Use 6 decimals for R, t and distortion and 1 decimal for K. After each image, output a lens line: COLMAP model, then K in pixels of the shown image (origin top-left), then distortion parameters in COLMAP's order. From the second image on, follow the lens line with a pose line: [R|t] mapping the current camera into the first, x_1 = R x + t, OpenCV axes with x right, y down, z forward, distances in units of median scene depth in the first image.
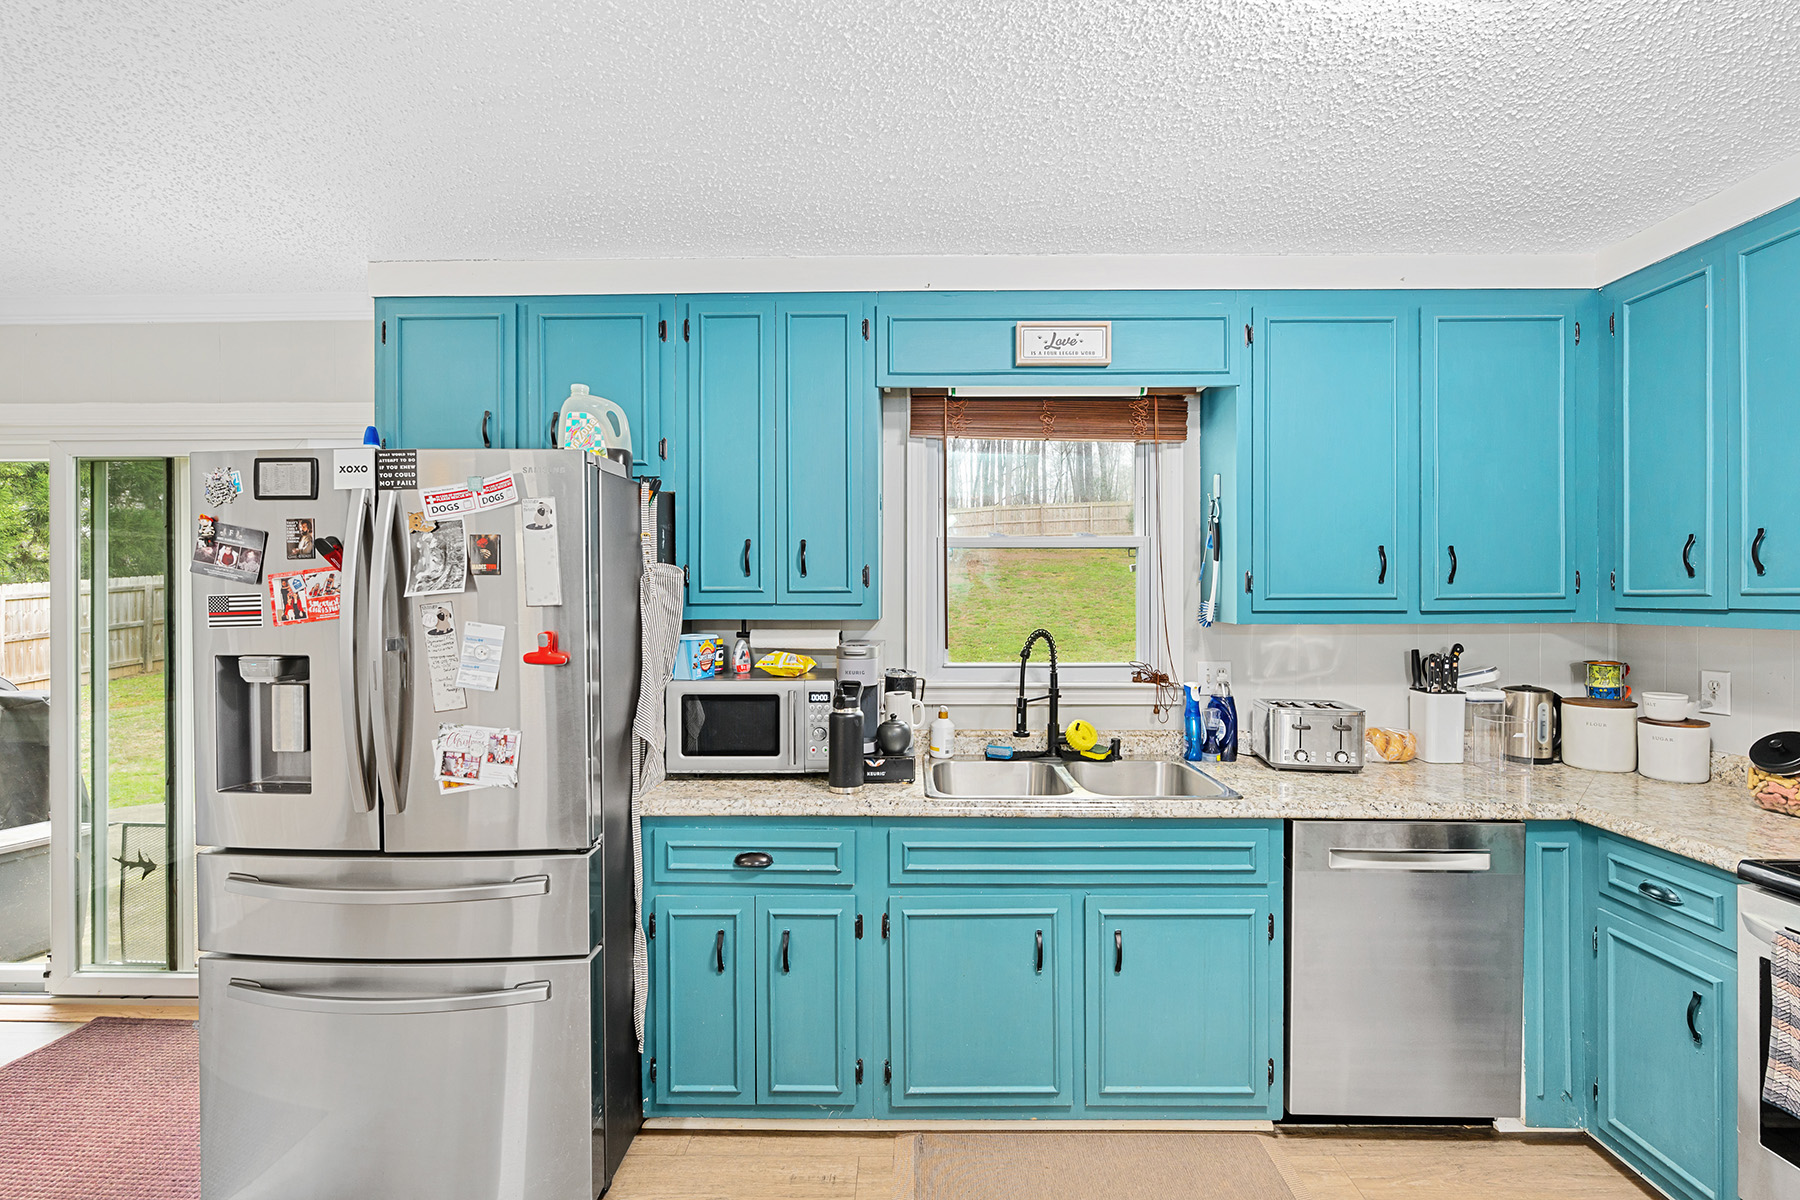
lens RADIAL K [[789.2, 0, 898.7], [0, 789.2, 593.4], [0, 0, 1]] dist [-0.005331, -0.000831]
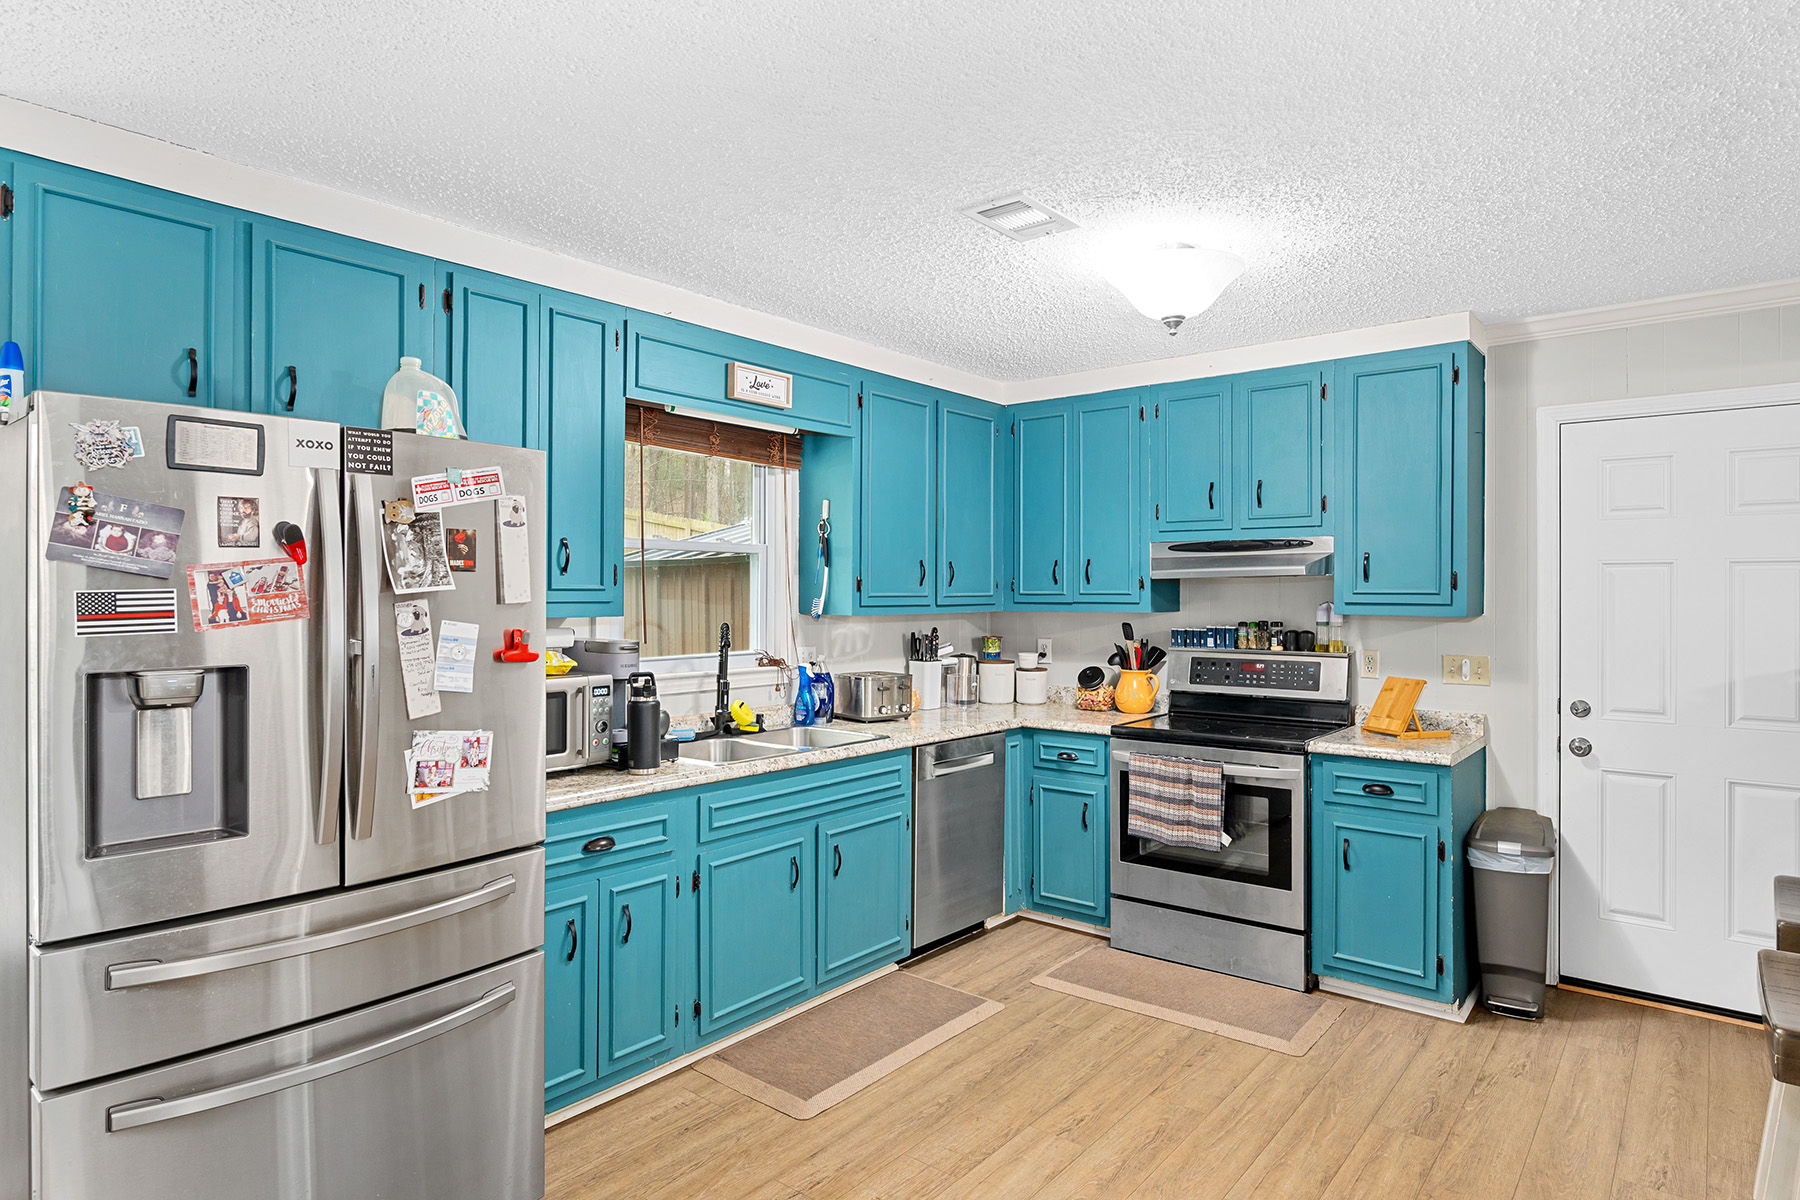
lens RADIAL K [[1007.6, 0, 896.2], [0, 1007.6, 581.1], [0, 0, 1]] dist [-0.011004, 0.003198]
pose [[0.628388, 0.012041, 0.777807, -1.091940], [-0.004506, 0.999920, -0.011839, 0.000501], [-0.777887, 0.003935, 0.628392, -0.169757]]
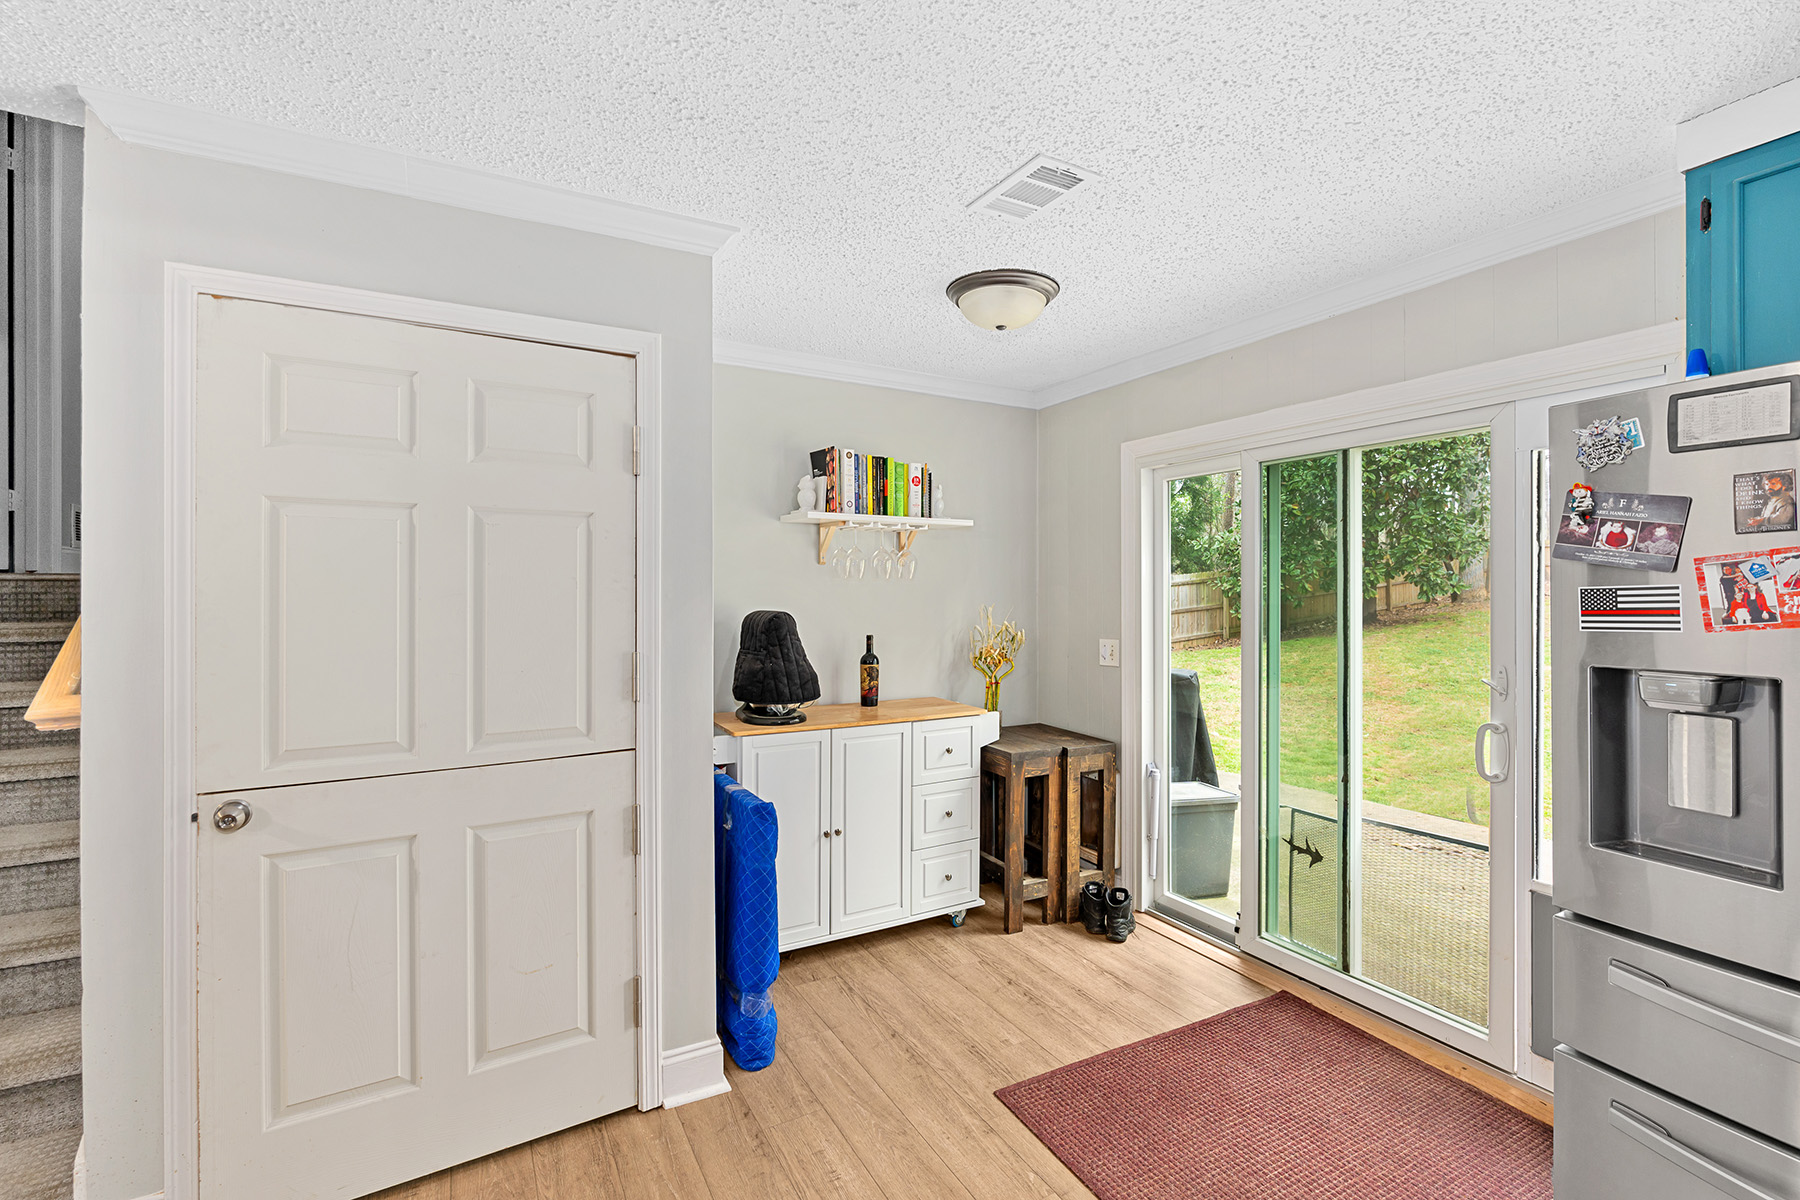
lens RADIAL K [[789.2, 0, 897.0], [0, 789.2, 595.1], [0, 0, 1]] dist [-0.005331, -0.000831]
pose [[0.490888, 0.004929, -0.871209, -0.521743], [-0.001475, 0.999987, 0.004827, 0.006683], [0.871222, -0.001084, 0.490889, 0.037271]]
